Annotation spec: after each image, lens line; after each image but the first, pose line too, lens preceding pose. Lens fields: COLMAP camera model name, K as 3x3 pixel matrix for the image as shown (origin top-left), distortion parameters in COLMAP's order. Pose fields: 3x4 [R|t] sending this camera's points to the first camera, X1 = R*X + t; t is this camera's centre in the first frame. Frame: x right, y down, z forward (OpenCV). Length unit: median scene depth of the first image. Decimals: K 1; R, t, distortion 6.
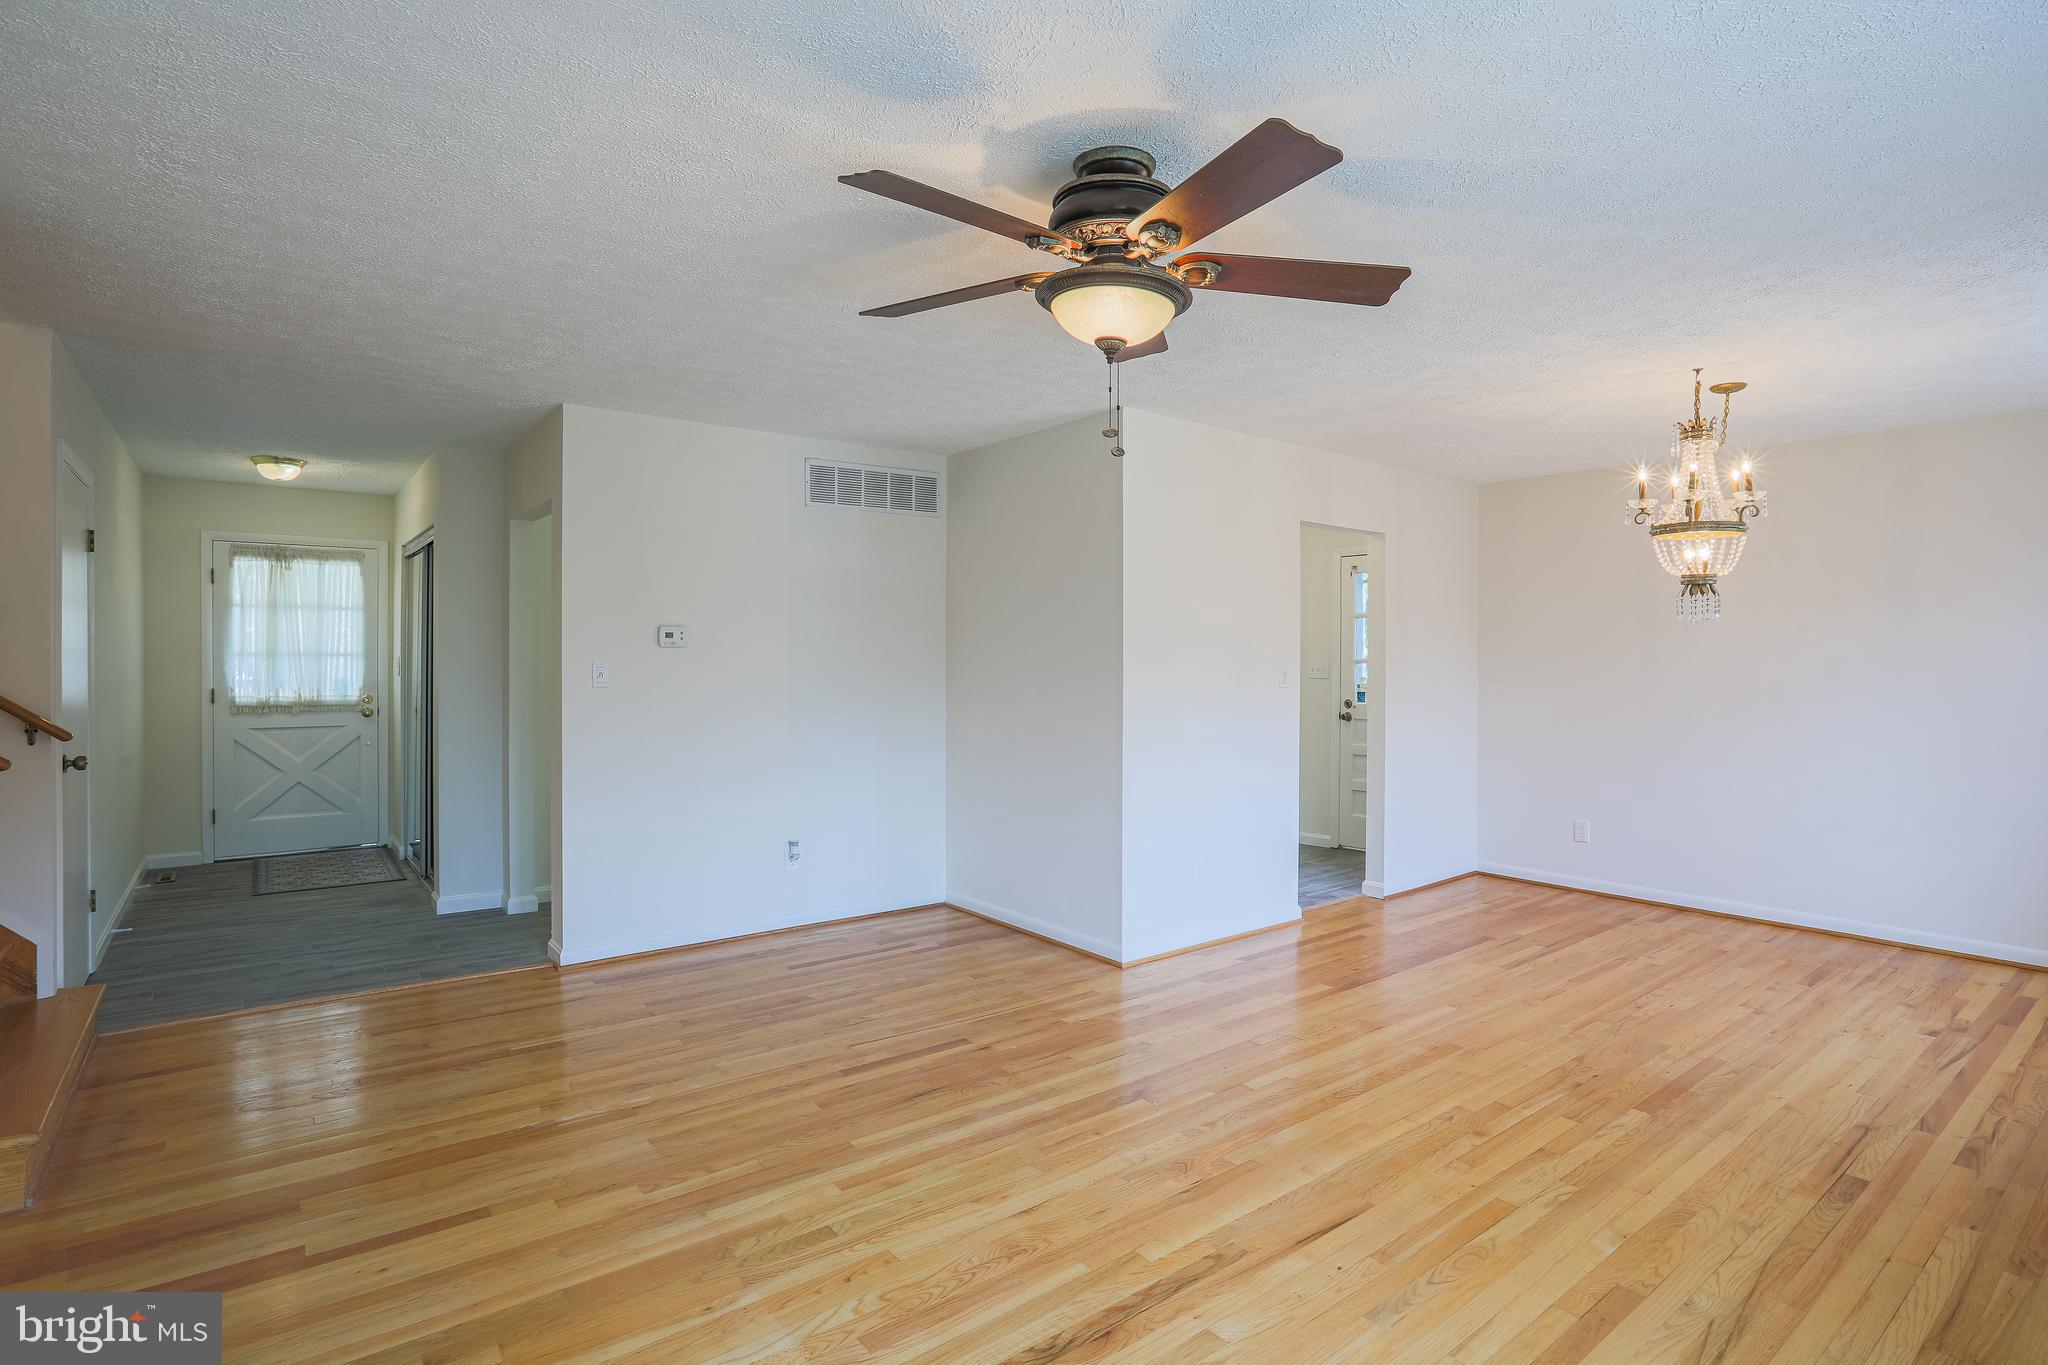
lens RADIAL K [[1012.7, 0, 1023.9], [0, 1012.7, 666.1], [0, 0, 1]] dist [-0.041073, 0.012771]
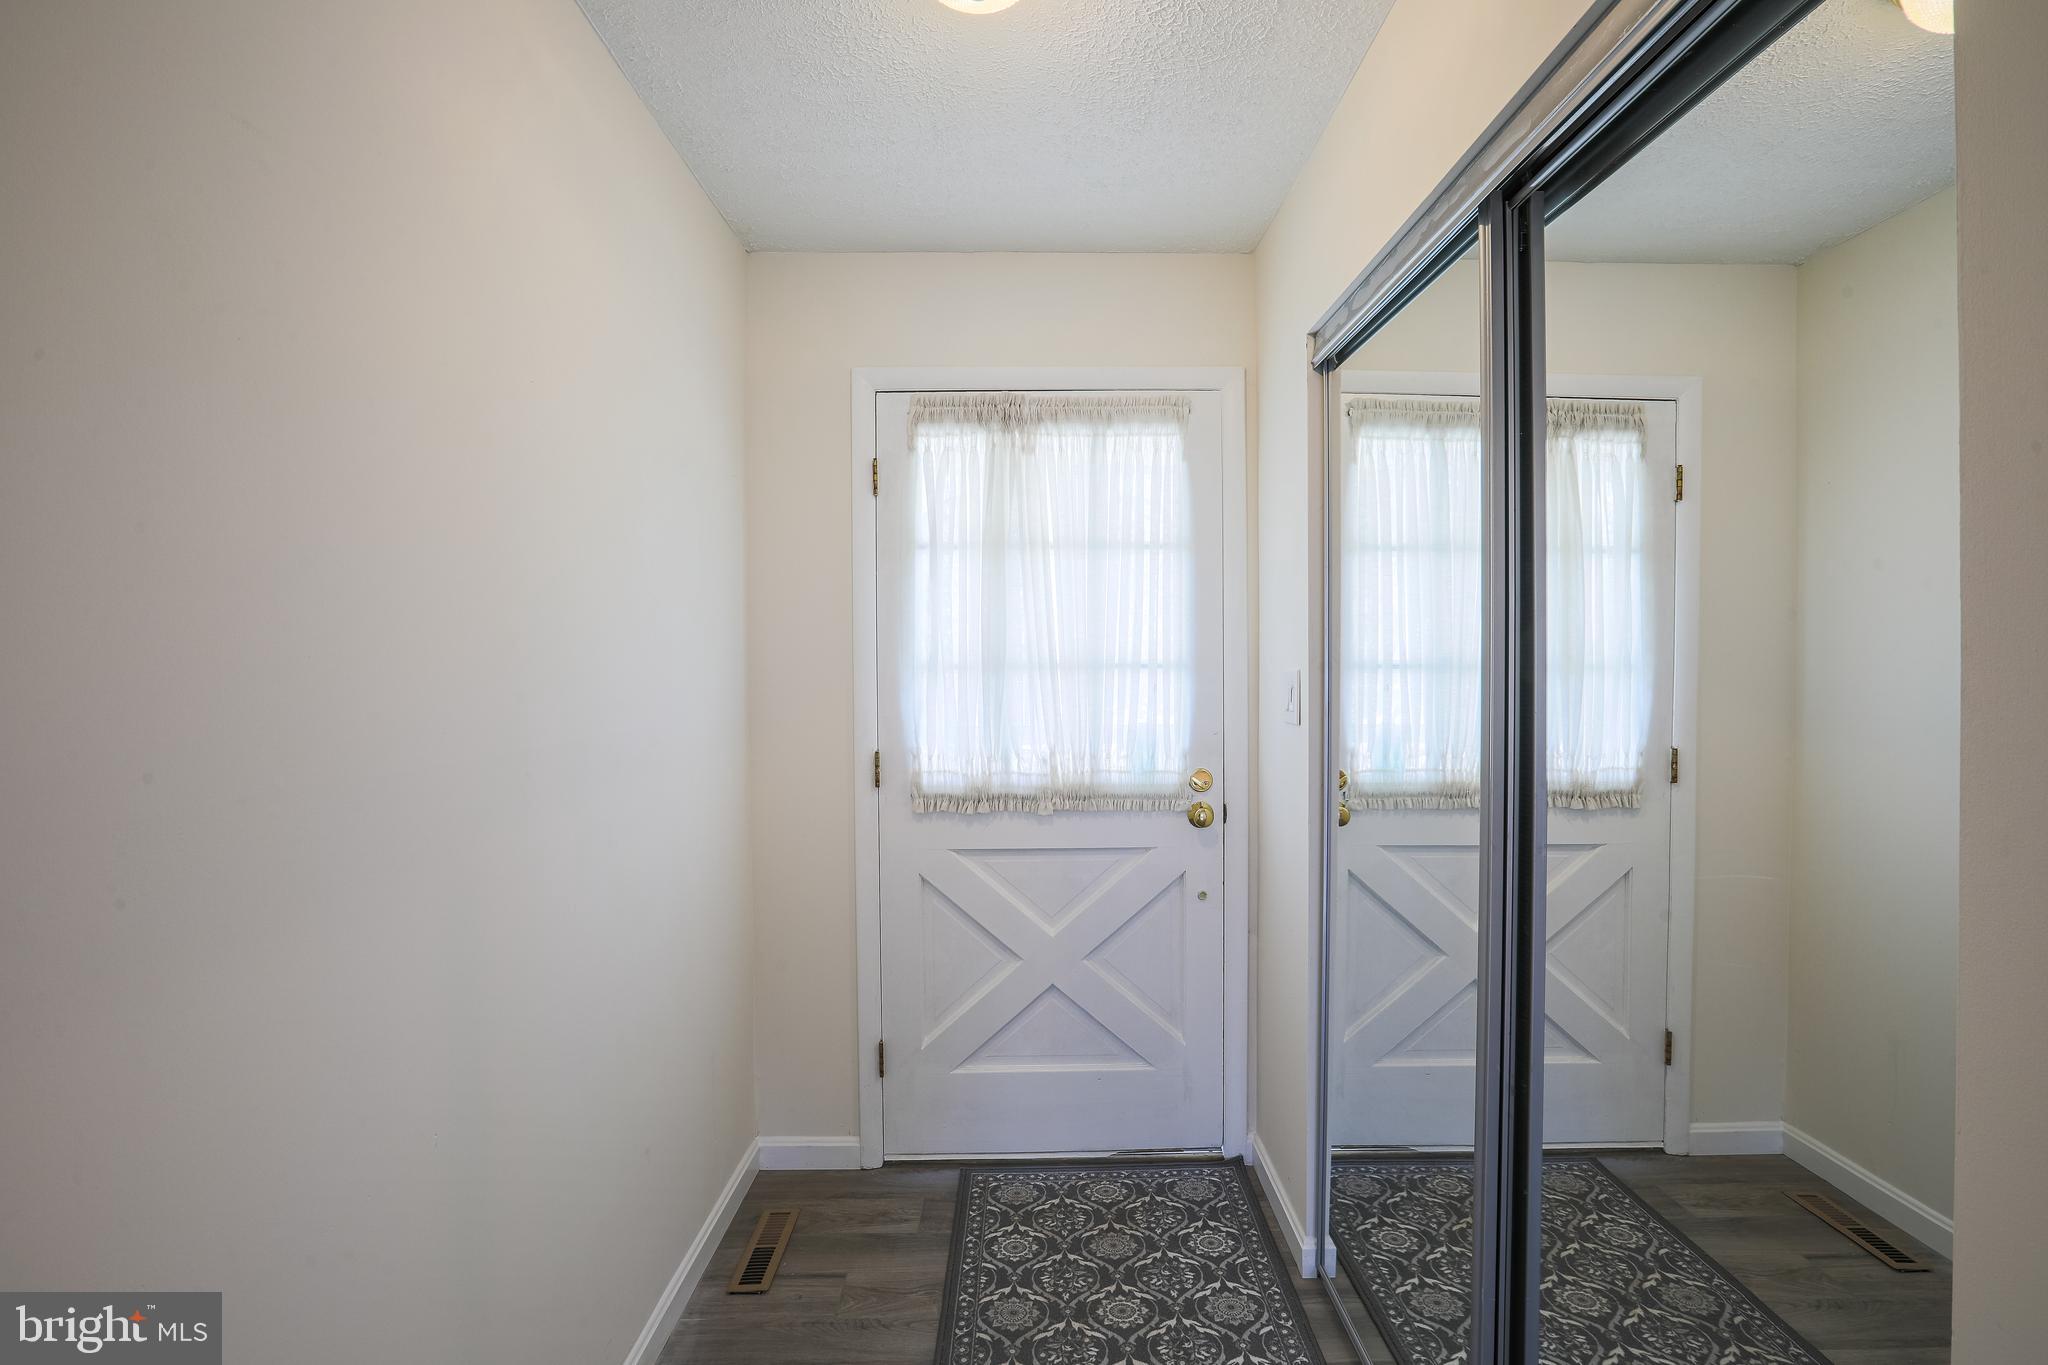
lens RADIAL K [[1012.7, 0, 1025.6], [0, 1012.7, 678.1], [0, 0, 1]] dist [-0.041073, 0.012771]
pose [[0.784739, -0.002777, -0.619821, -0.492289], [0.005255, 0.999984, 0.002173, -0.007901], [0.619805, -0.004962, 0.784741, 0.683789]]
